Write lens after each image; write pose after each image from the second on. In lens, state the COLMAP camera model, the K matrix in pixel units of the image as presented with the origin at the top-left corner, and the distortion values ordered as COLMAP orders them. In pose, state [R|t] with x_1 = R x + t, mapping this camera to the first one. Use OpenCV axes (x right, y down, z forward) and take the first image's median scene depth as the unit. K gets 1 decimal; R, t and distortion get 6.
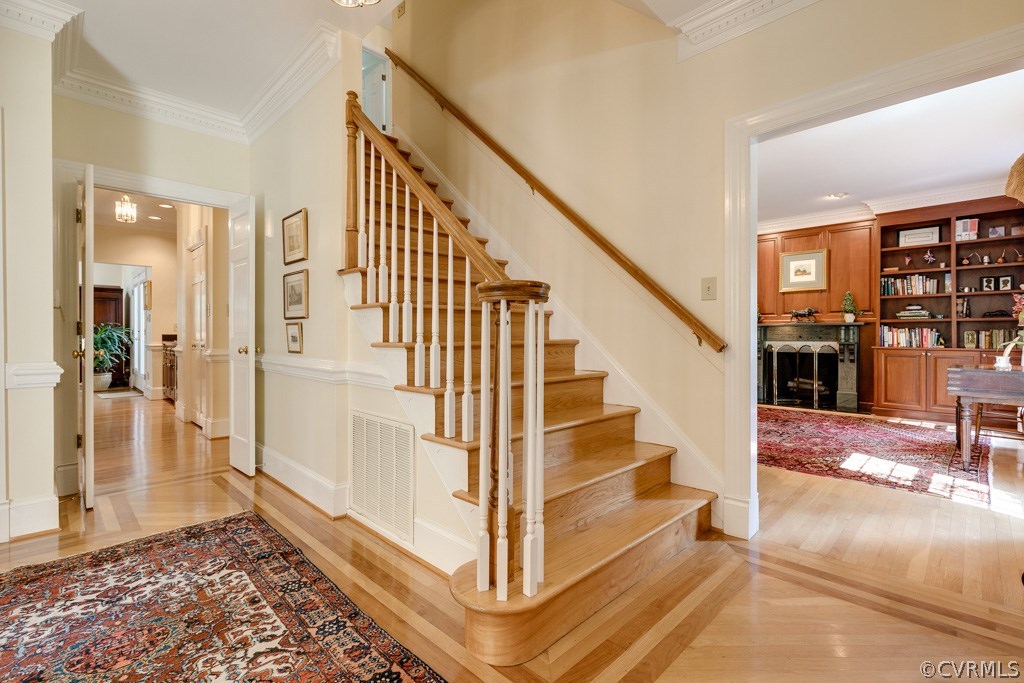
lens RADIAL K [[468.1, 0, 507.4], [0, 468.1, 337.3], [0, 0, 1]] dist [0.001558, 0.001494]
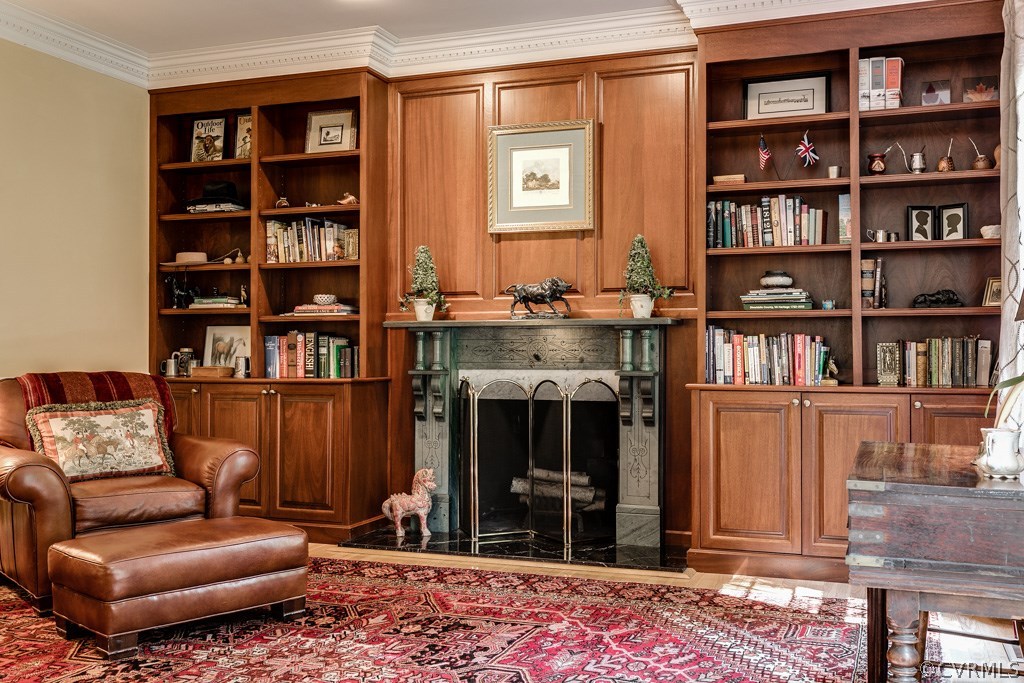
lens RADIAL K [[1022.9, 0, 512.2], [0, 1022.9, 343.4], [0, 0, 1]] dist [0.022323, 0.000000]
pose [[0.904565, 0.003822, 0.426318, 0.315522], [0.002509, 0.999895, -0.014288, -0.000466], [-0.426328, 0.013994, 0.904461, 0.336959]]
